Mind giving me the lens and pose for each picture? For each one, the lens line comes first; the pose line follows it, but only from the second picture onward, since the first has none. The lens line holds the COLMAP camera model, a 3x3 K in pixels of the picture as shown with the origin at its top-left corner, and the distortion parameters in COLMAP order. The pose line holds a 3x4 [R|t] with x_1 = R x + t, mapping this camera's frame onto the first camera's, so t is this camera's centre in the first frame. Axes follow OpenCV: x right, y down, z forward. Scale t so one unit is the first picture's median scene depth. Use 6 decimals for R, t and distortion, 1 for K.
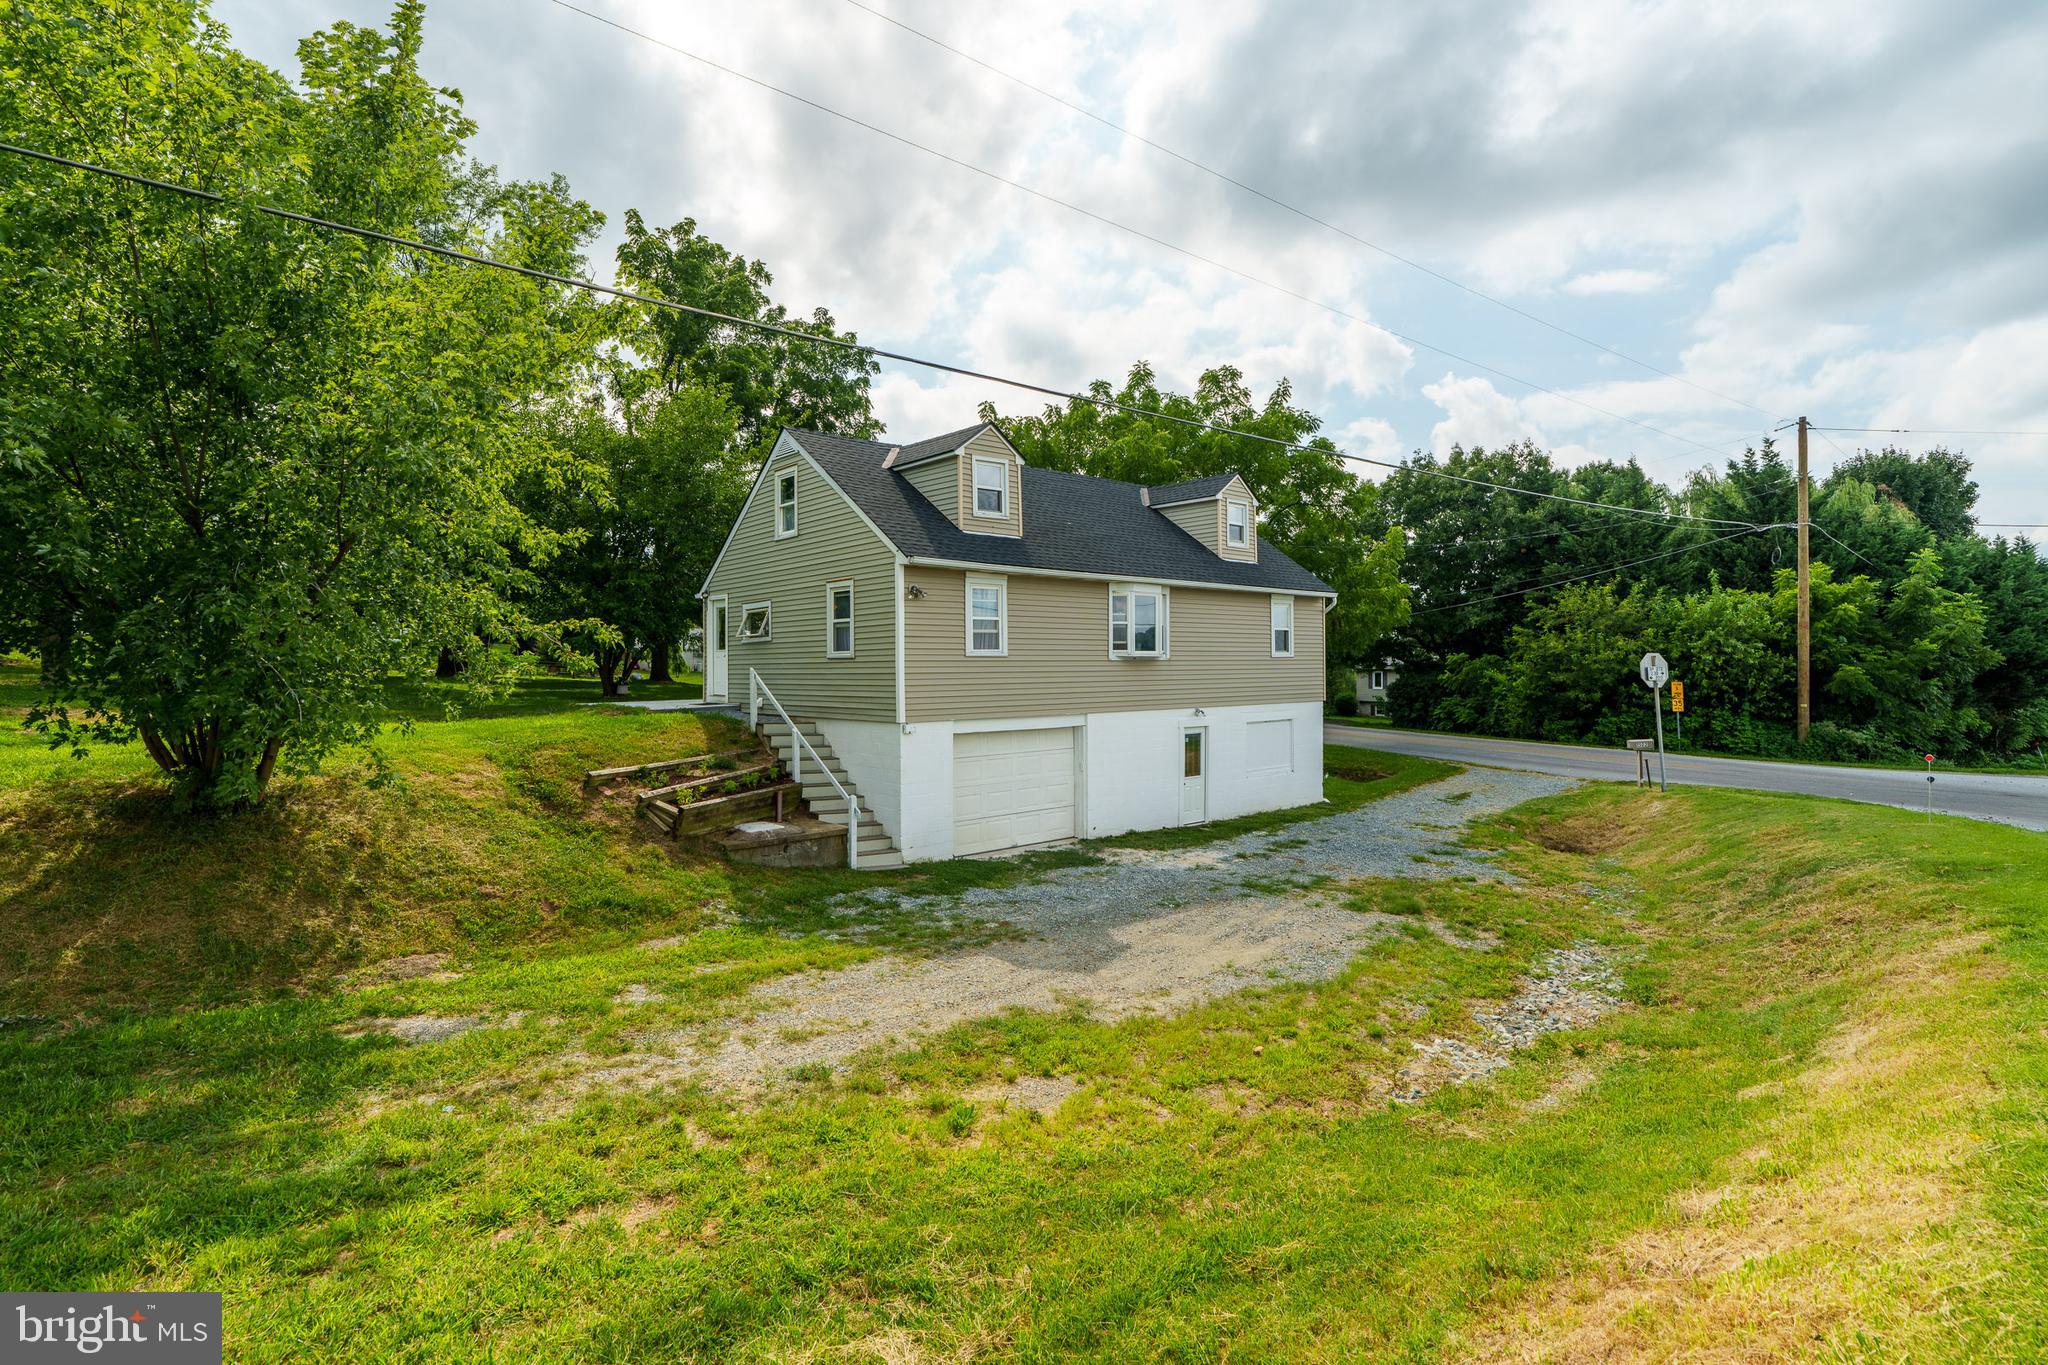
lens RADIAL K [[969.4, 0, 993.5], [0, 969.4, 652.6], [0, 0, 1]] dist [-0.000537, 0.000355]
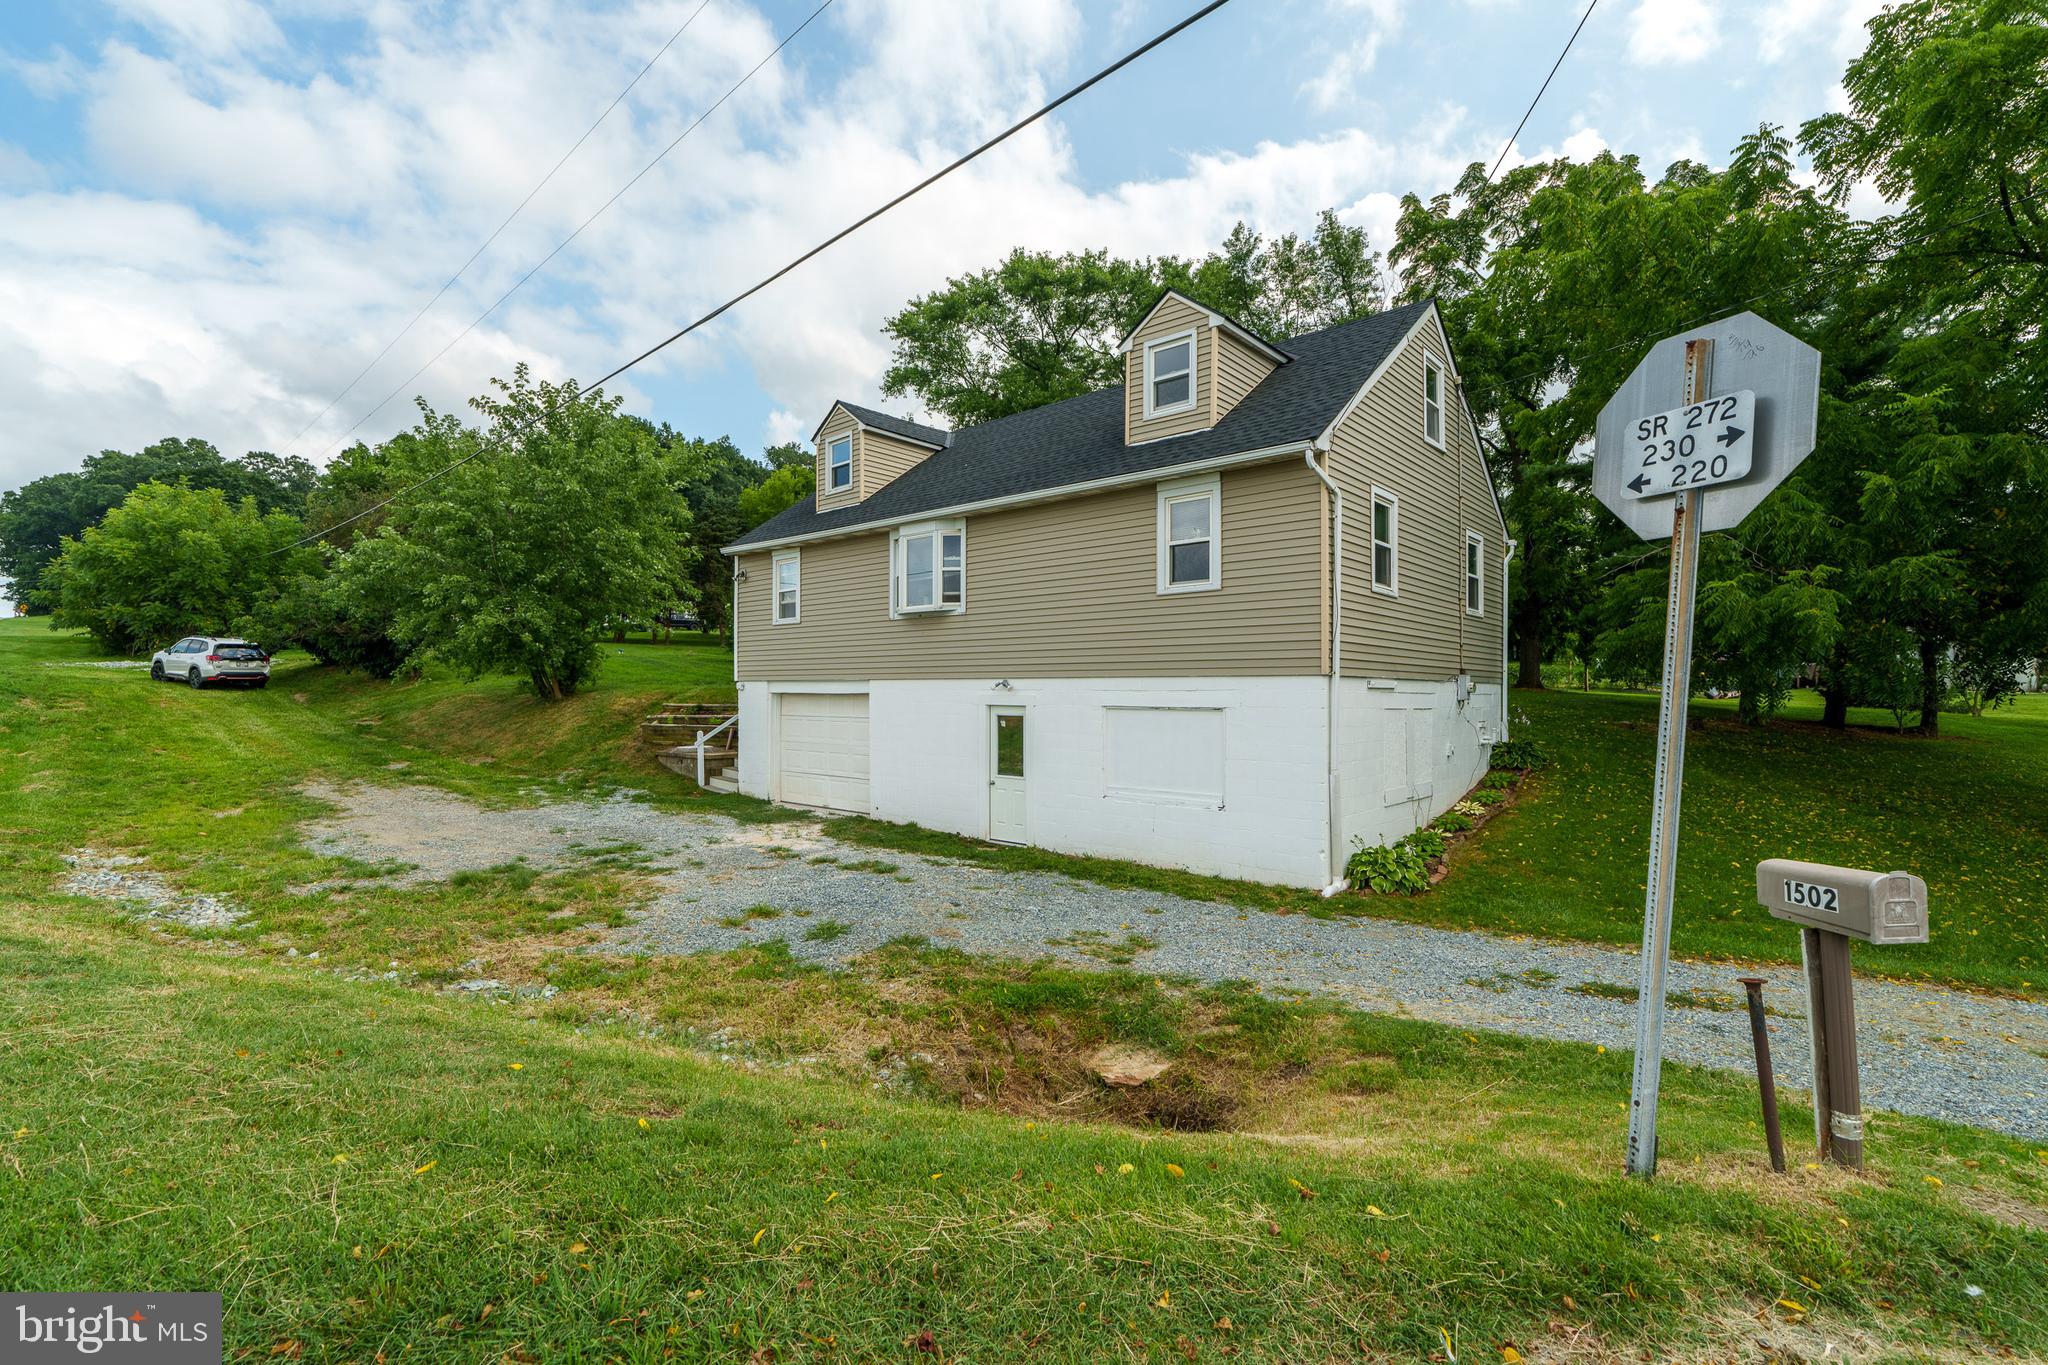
lens RADIAL K [[907.6, 0, 1024.0], [0, 907.6, 682.5], [0, 0, 1]] dist [0.000287, -0.000171]
pose [[0.153248, -0.008442, -0.988152, 0.544585], [0.002070, 0.999964, -0.008222, 0.041001], [0.988186, -0.000786, 0.153260, 0.573590]]
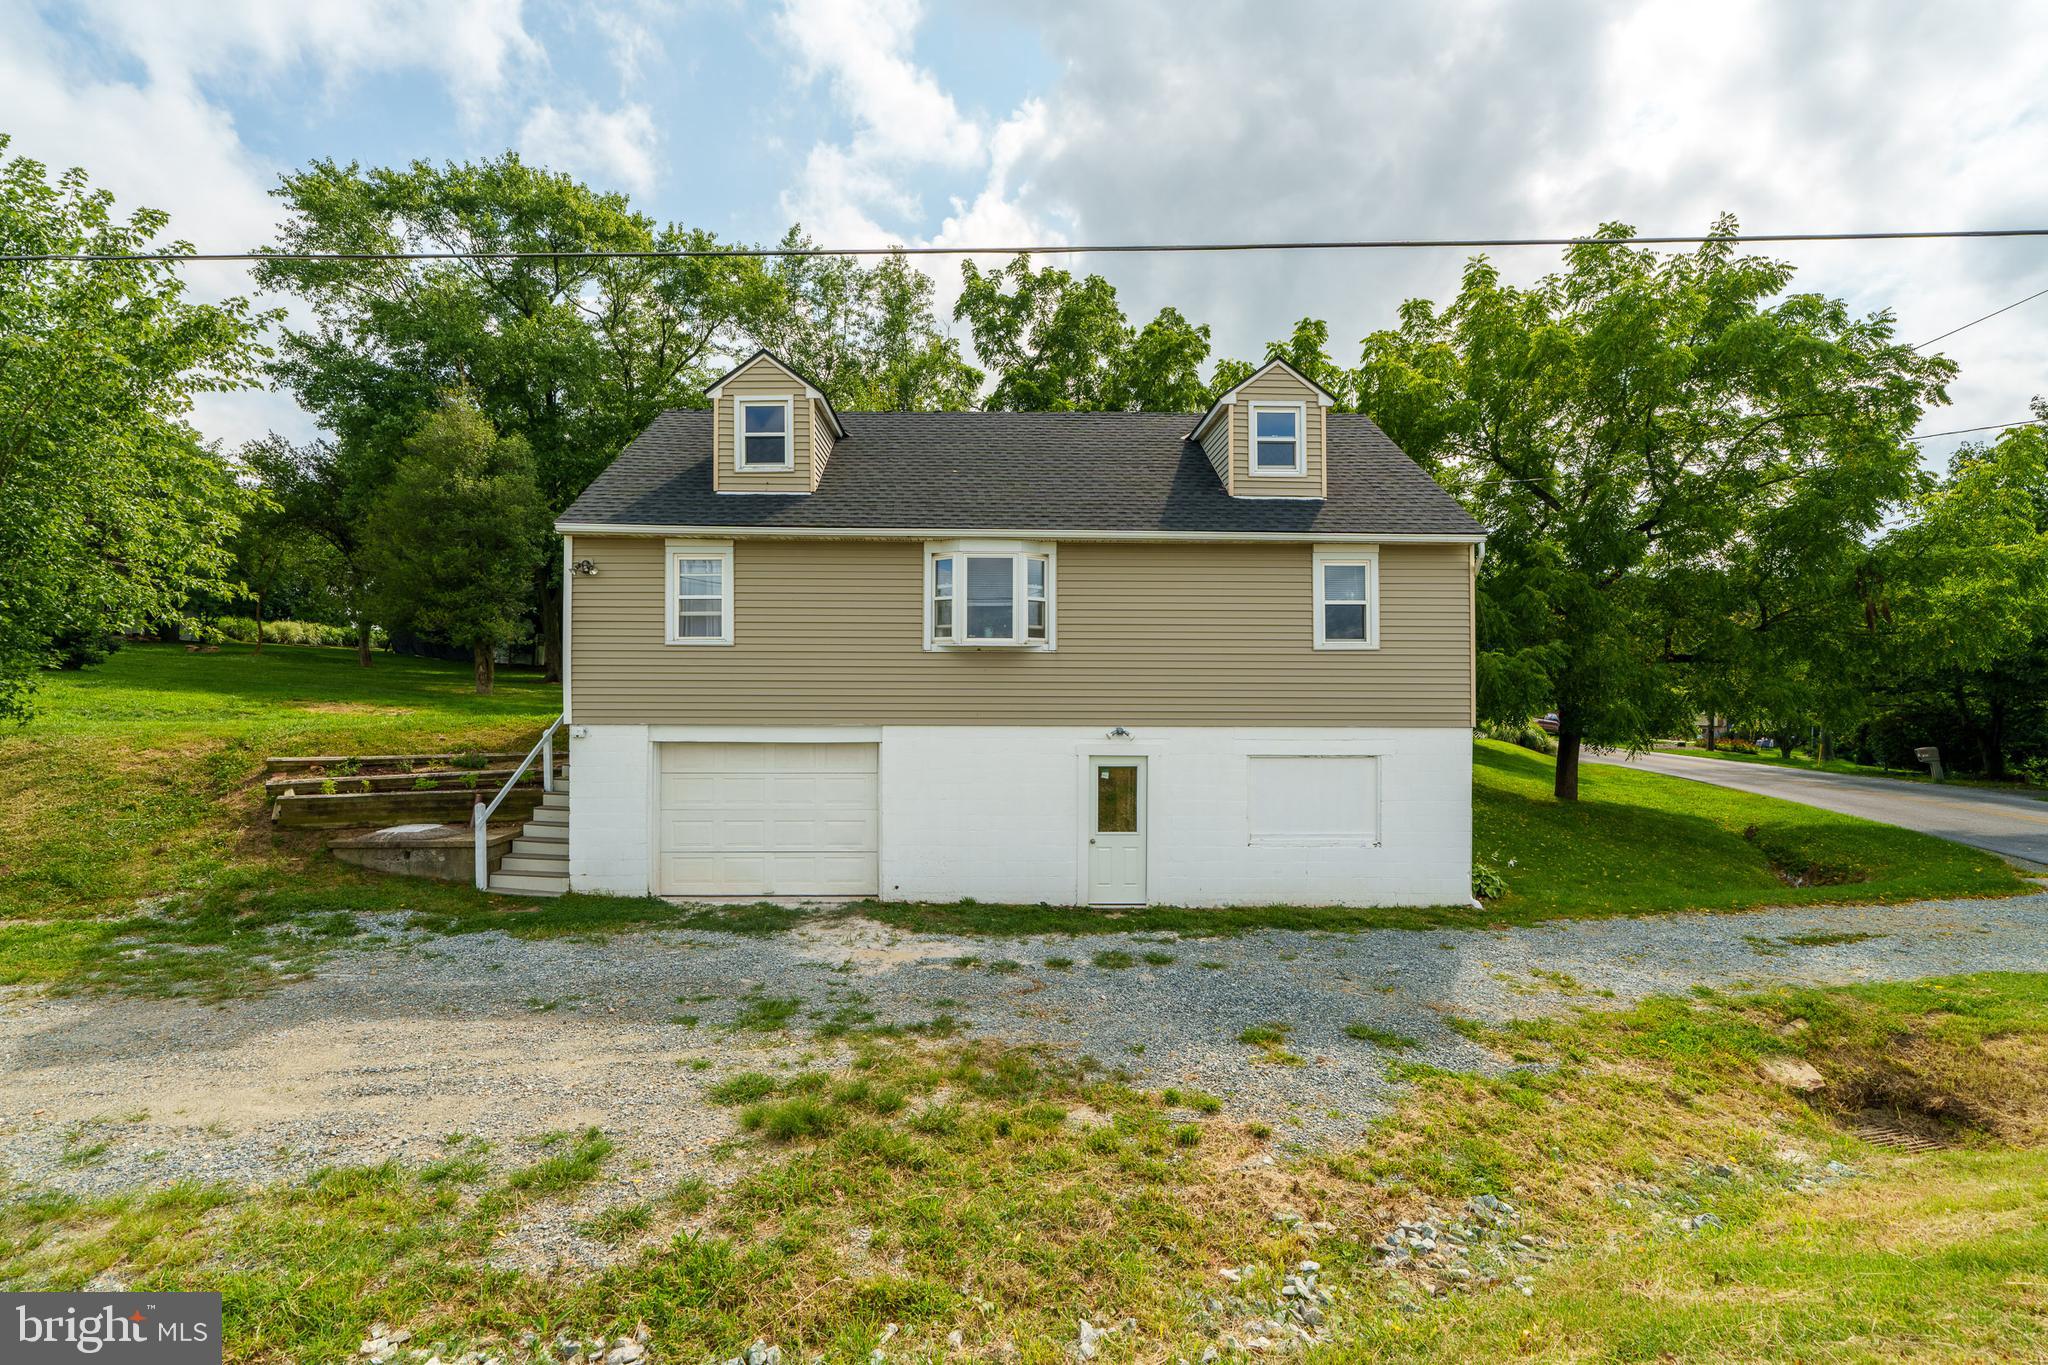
lens RADIAL K [[907.6, 0, 1024.0], [0, 907.6, 682.5], [0, 0, 1]] dist [0.000287, -0.000171]
pose [[0.780281, -0.008291, -0.625374, 0.339939], [-0.001184, 0.999891, -0.014732, 0.023012], [0.625428, 0.012235, 0.780186, 0.306398]]
